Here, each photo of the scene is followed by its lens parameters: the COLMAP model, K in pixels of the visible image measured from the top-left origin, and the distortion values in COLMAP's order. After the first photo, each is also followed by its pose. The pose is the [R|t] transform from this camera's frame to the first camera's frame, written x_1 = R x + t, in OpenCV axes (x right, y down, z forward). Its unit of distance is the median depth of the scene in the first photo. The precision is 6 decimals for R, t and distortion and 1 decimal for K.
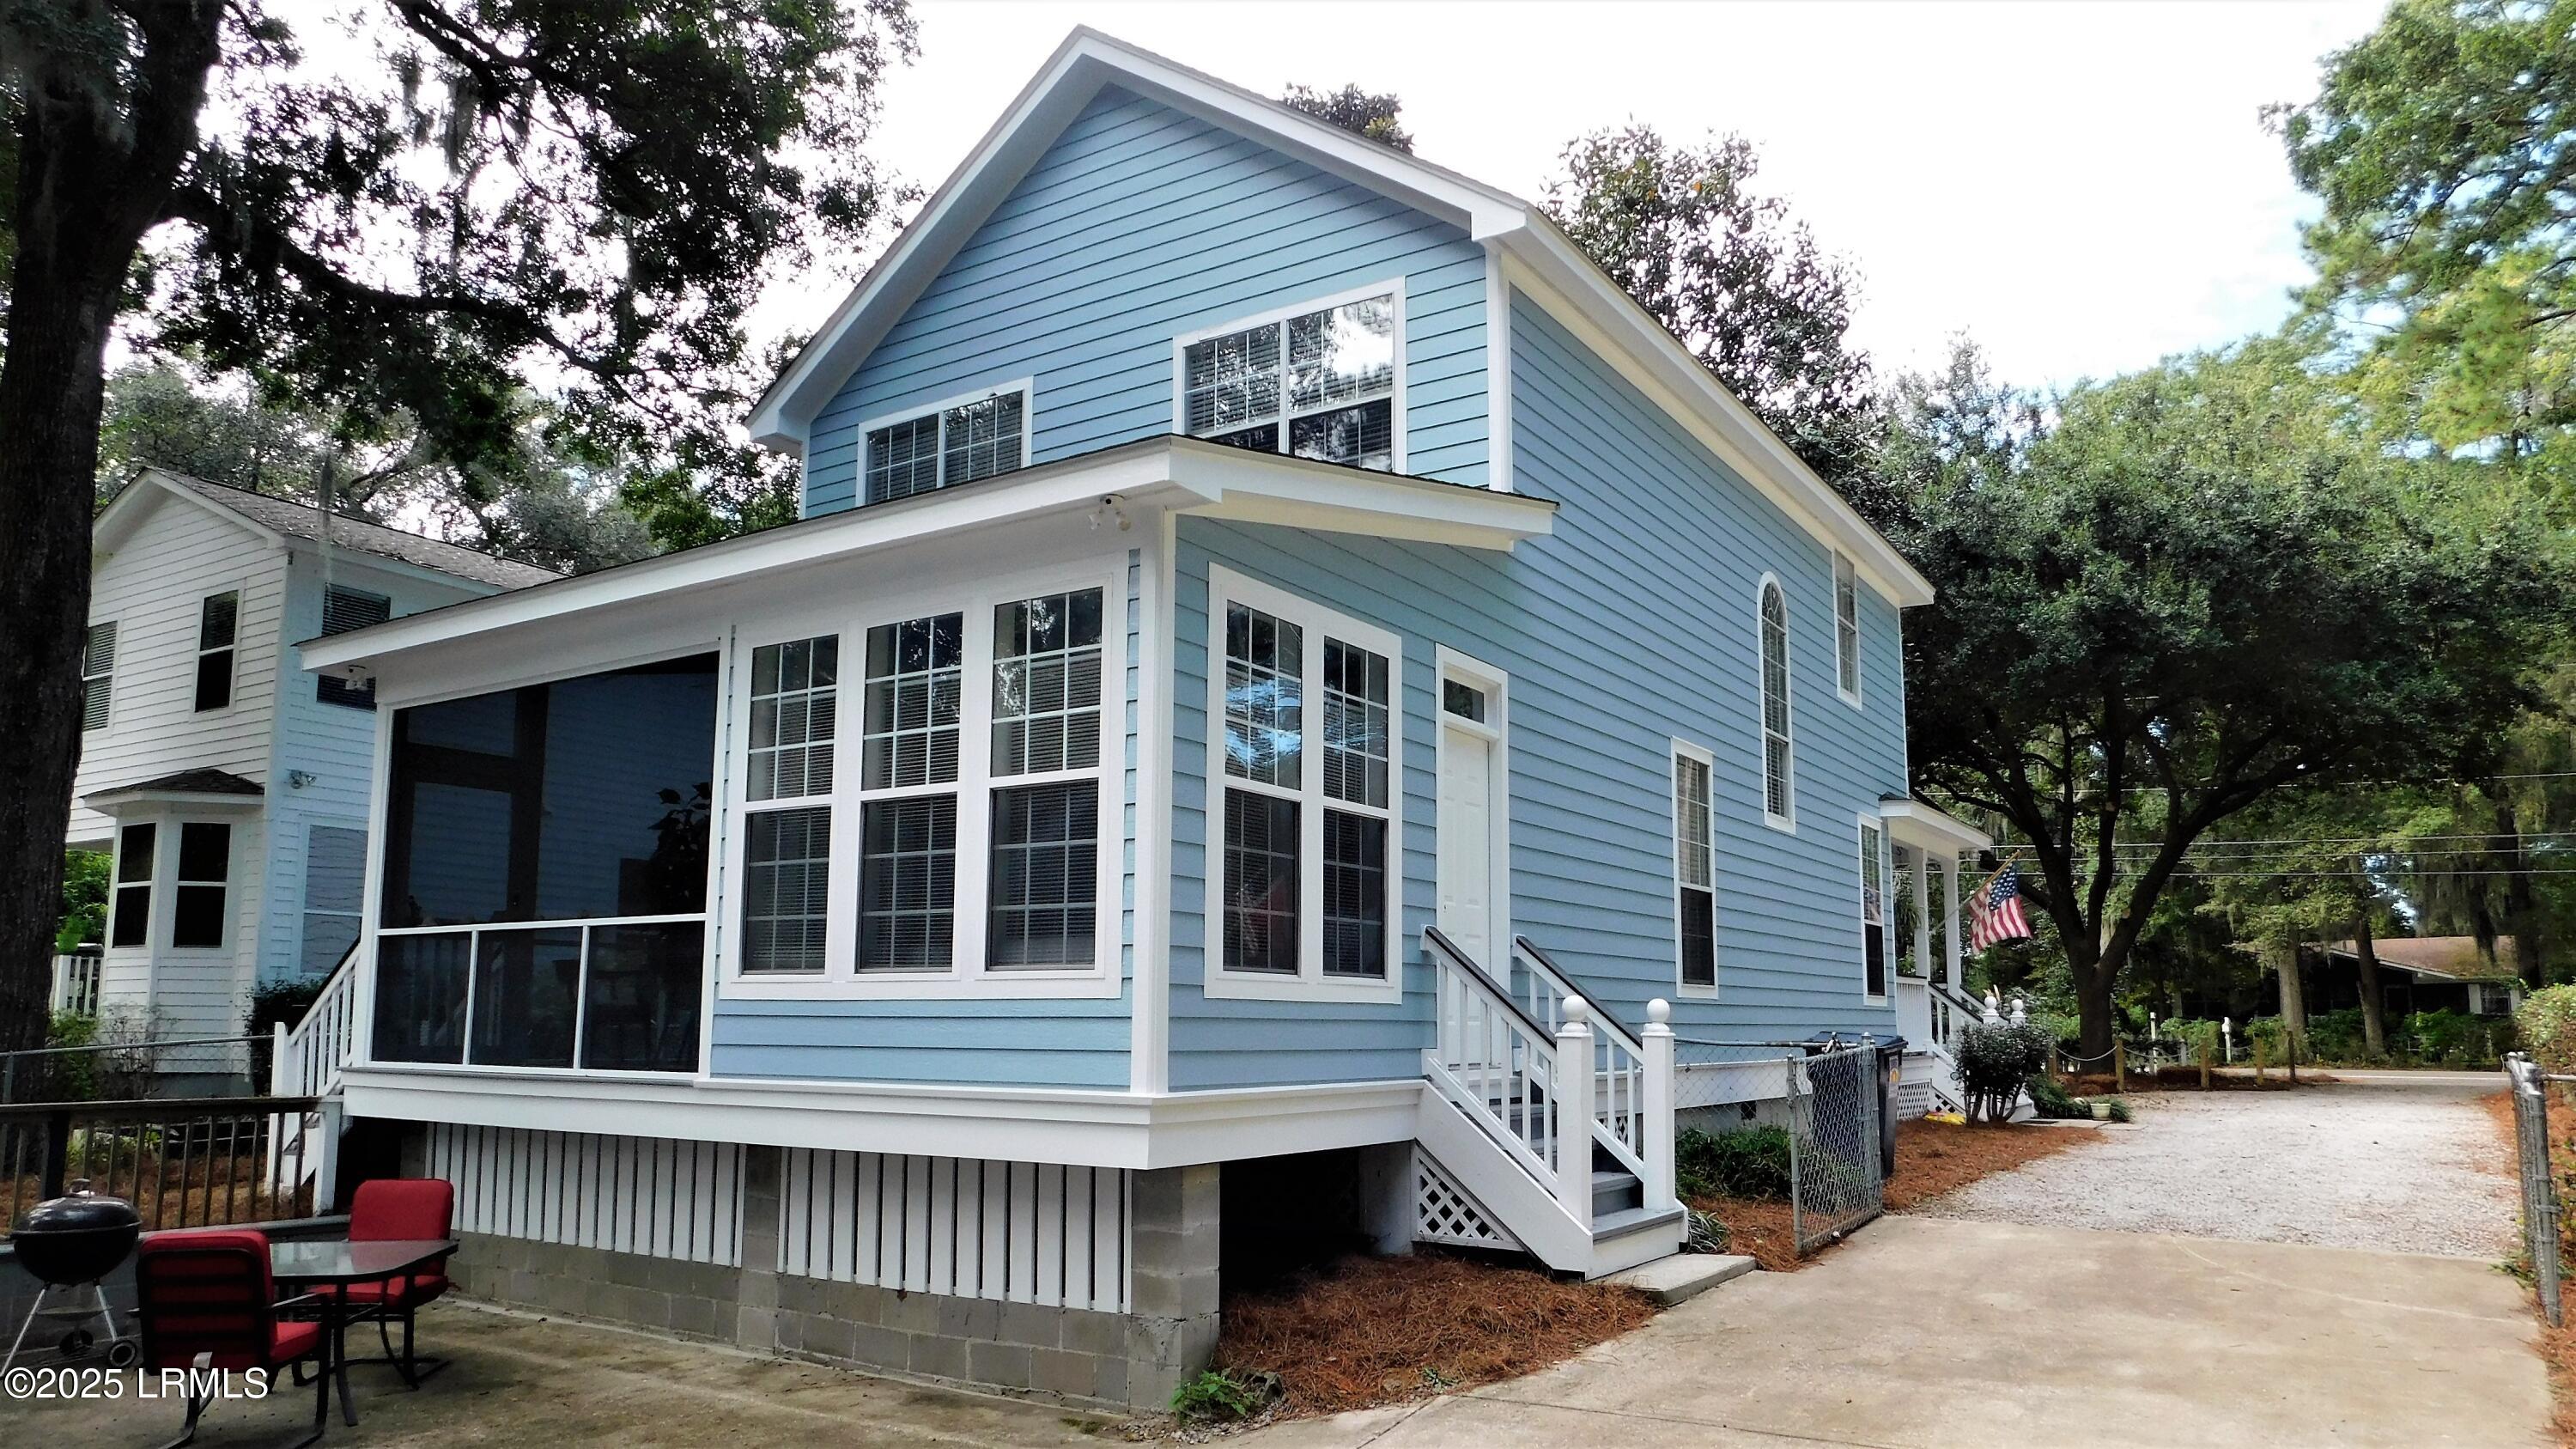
lens RADIAL K [[1696.8, 0, 1283.6], [0, 1696.8, 815.0], [0, 0, 1]] dist [-0.047910, 0.048721]
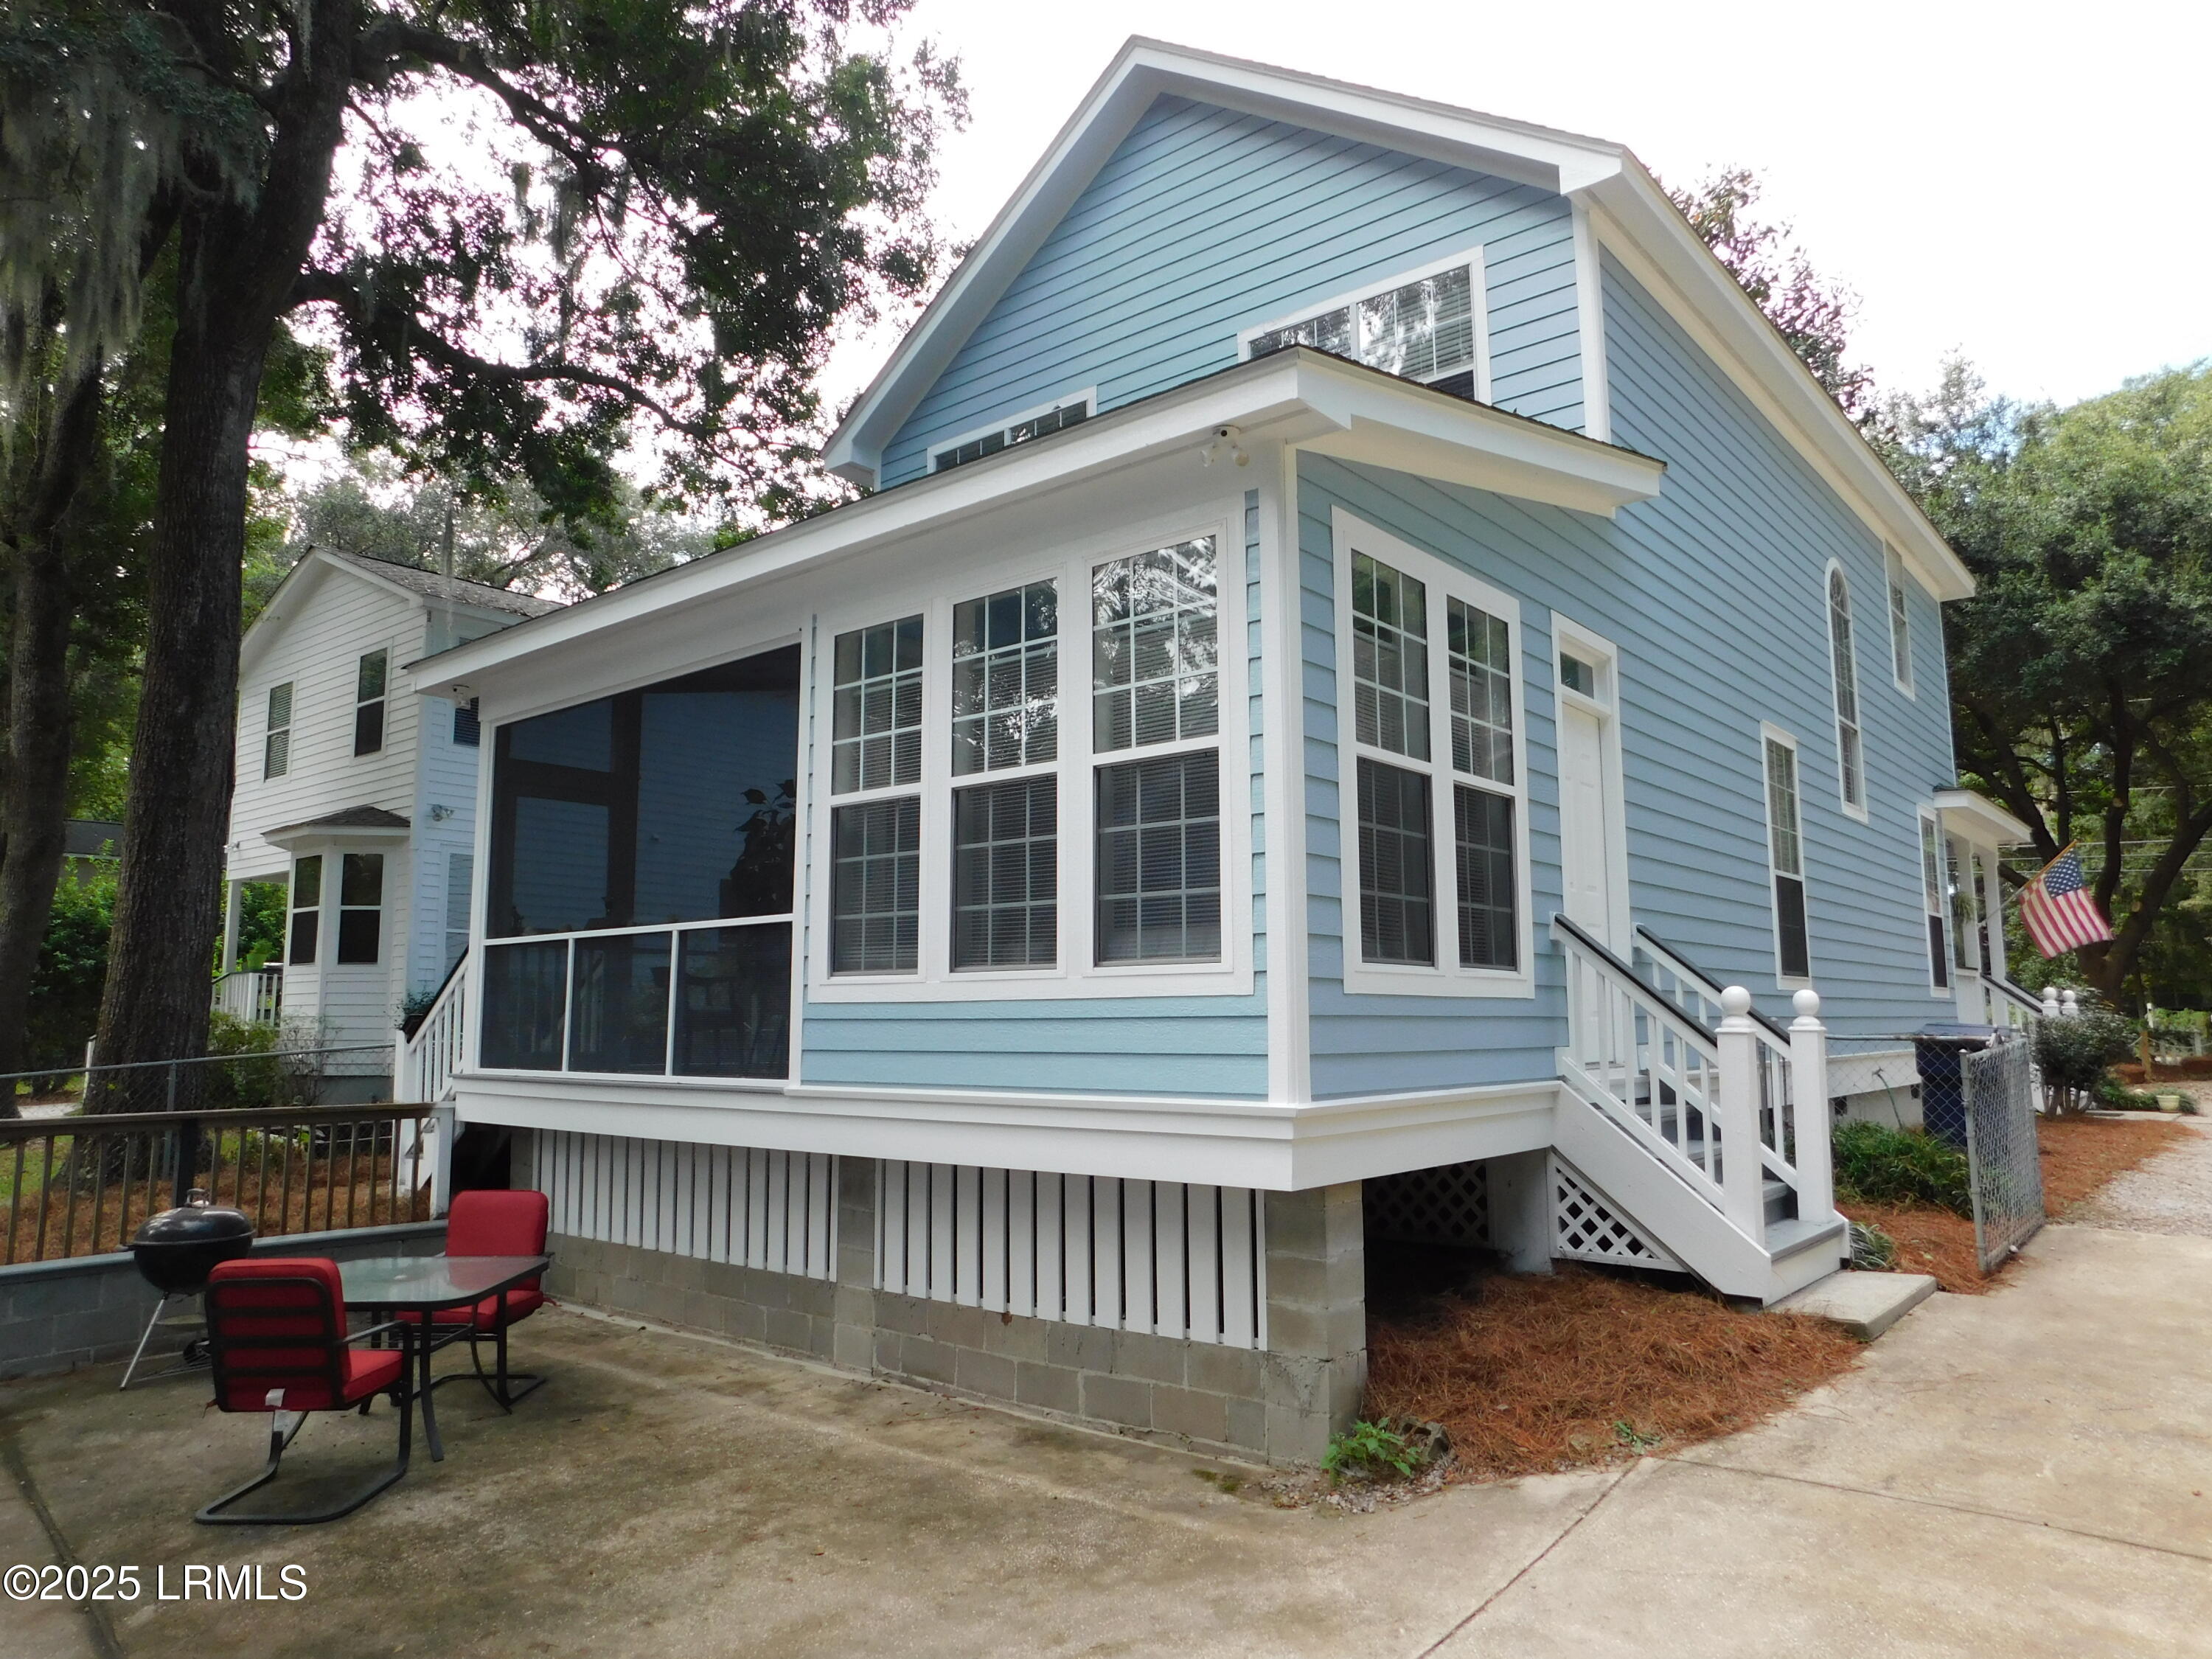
lens RADIAL K [[1456.2, 0, 1108.9], [0, 1456.2, 829.8], [0, 0, 1]] dist [-0.044618, 0.042528]
pose [[0.992898, -0.025058, -0.116296, -0.056367], [0.023915, 0.999651, -0.011215, 0.020552], [0.116537, 0.008354, 0.993151, 0.169364]]
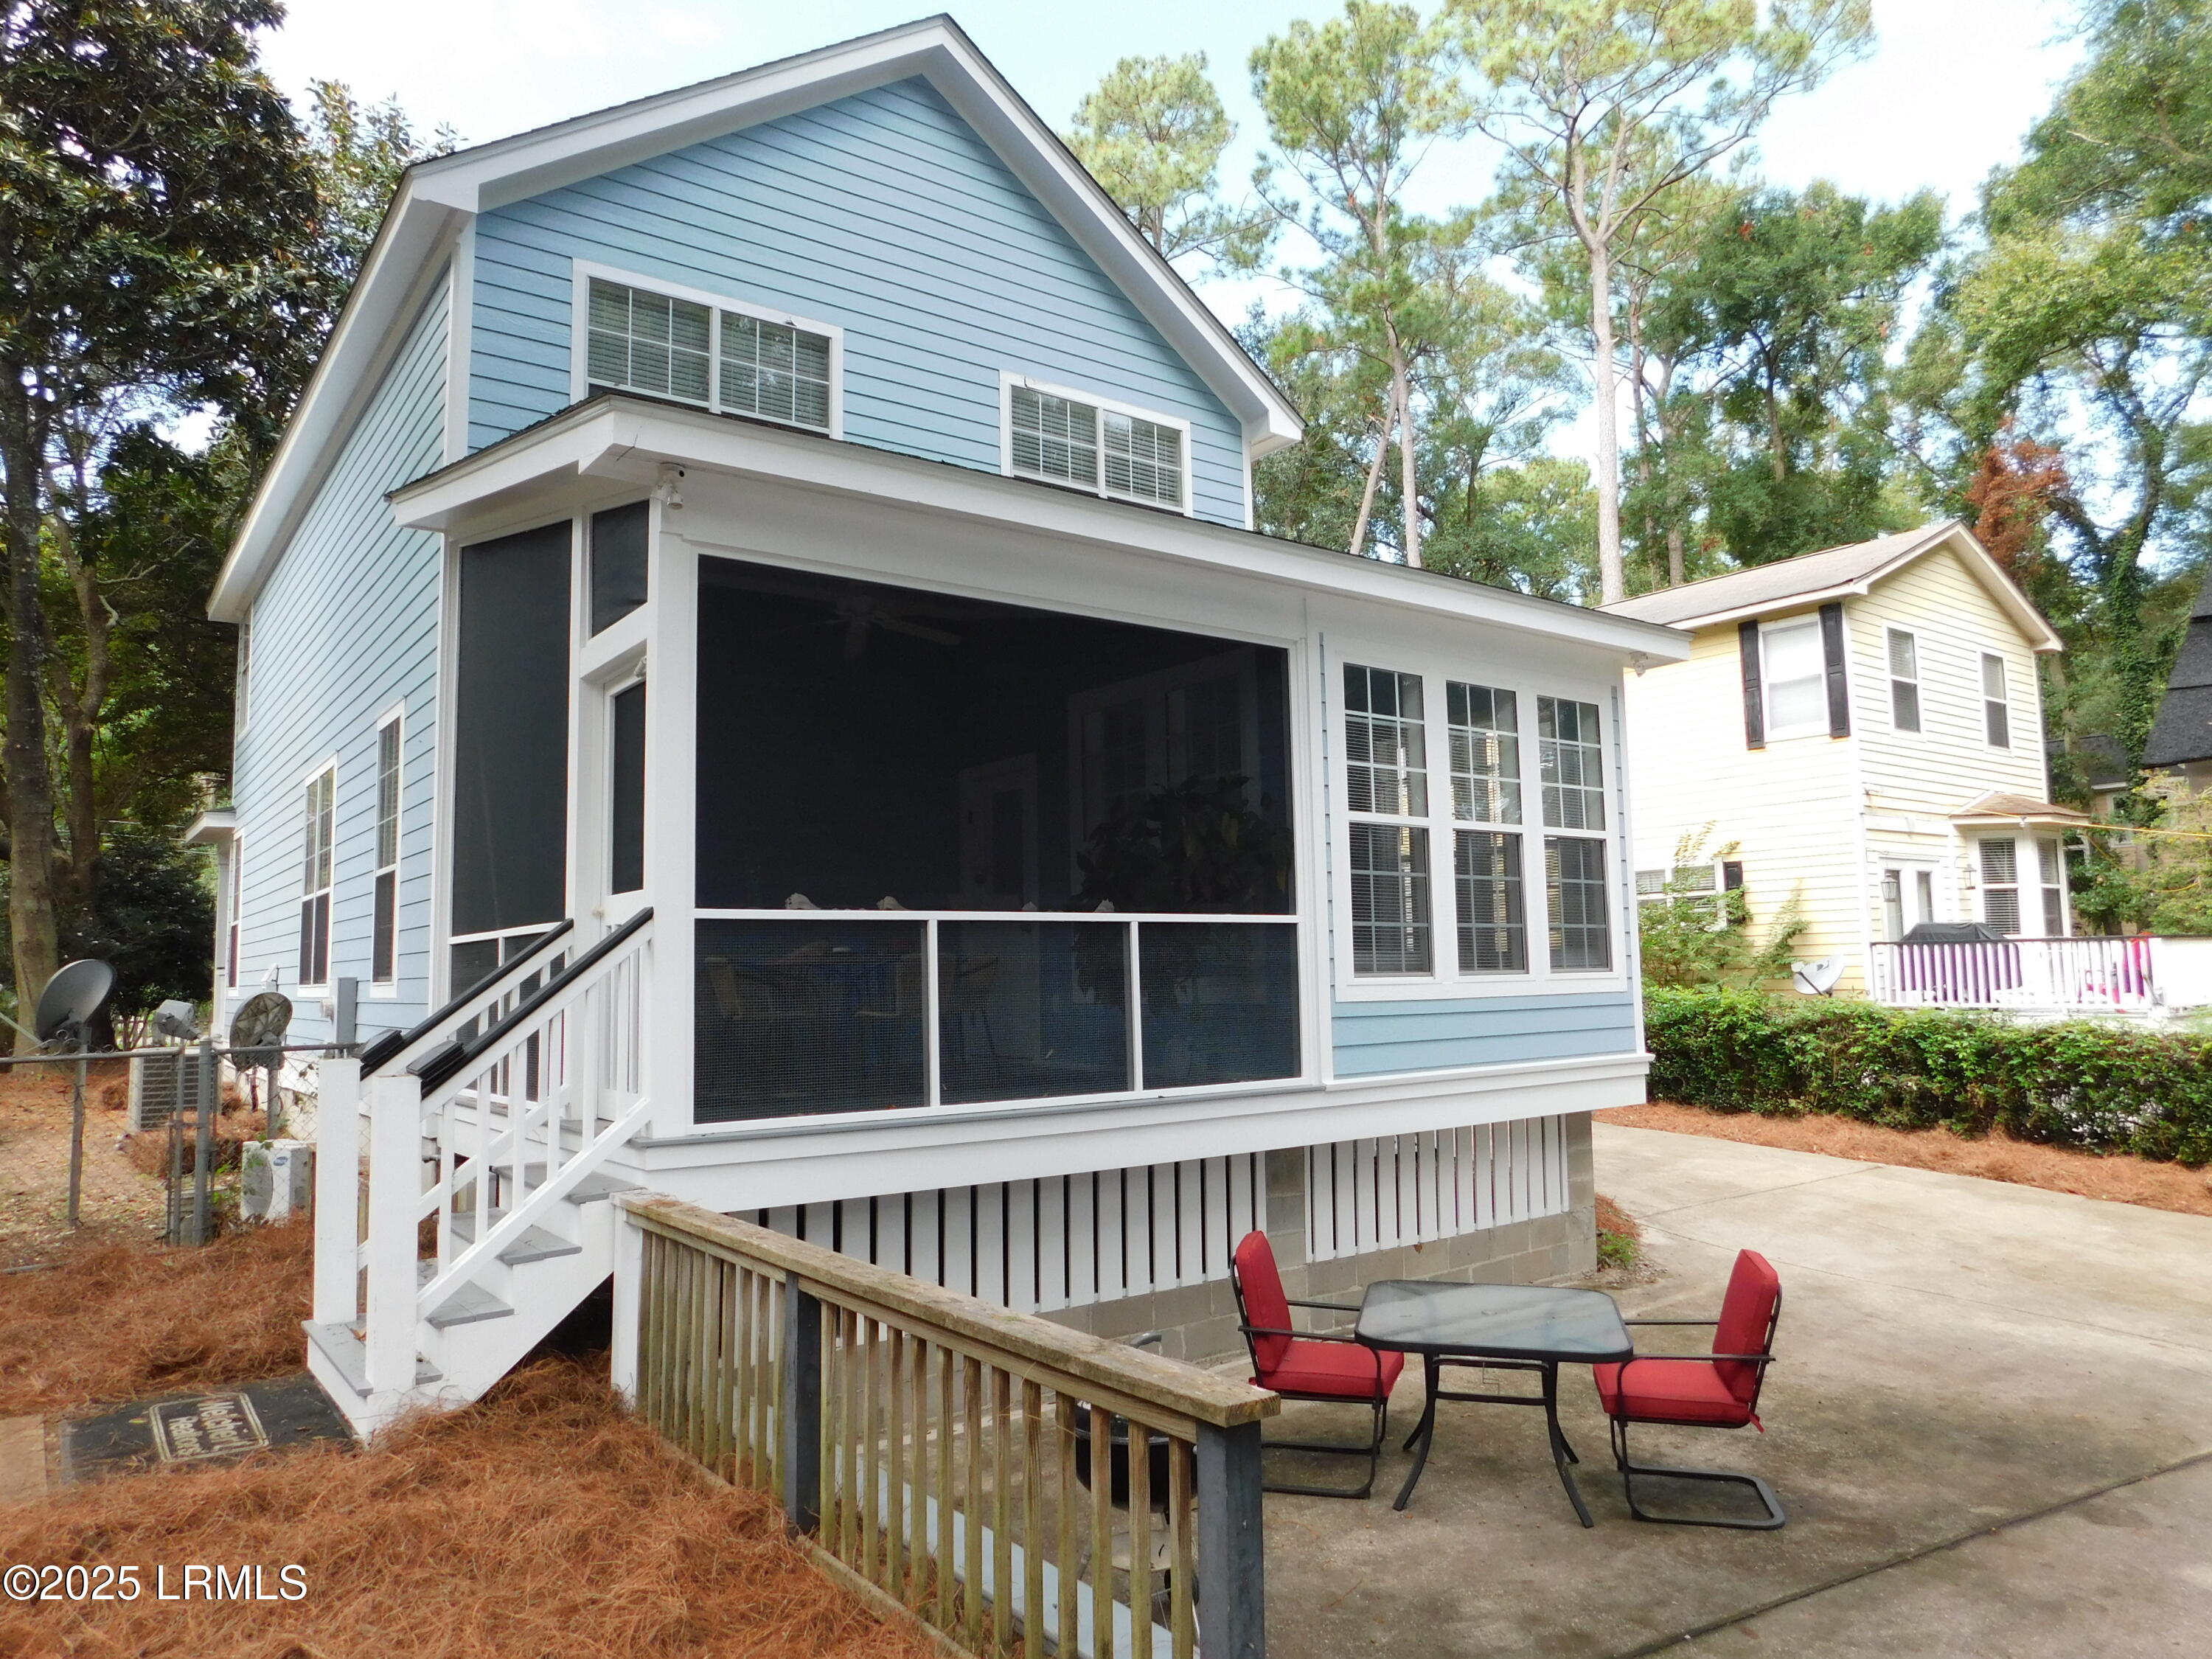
lens RADIAL K [[1456.2, 0, 1092.7], [0, 1456.2, 839.6], [0, 0, 1]] dist [-0.044618, 0.042528]
pose [[0.345398, 0.076166, 0.935360, -1.015616], [-0.094475, 0.994460, -0.046092, 0.055392], [-0.933689, -0.072448, 0.350680, 0.701614]]
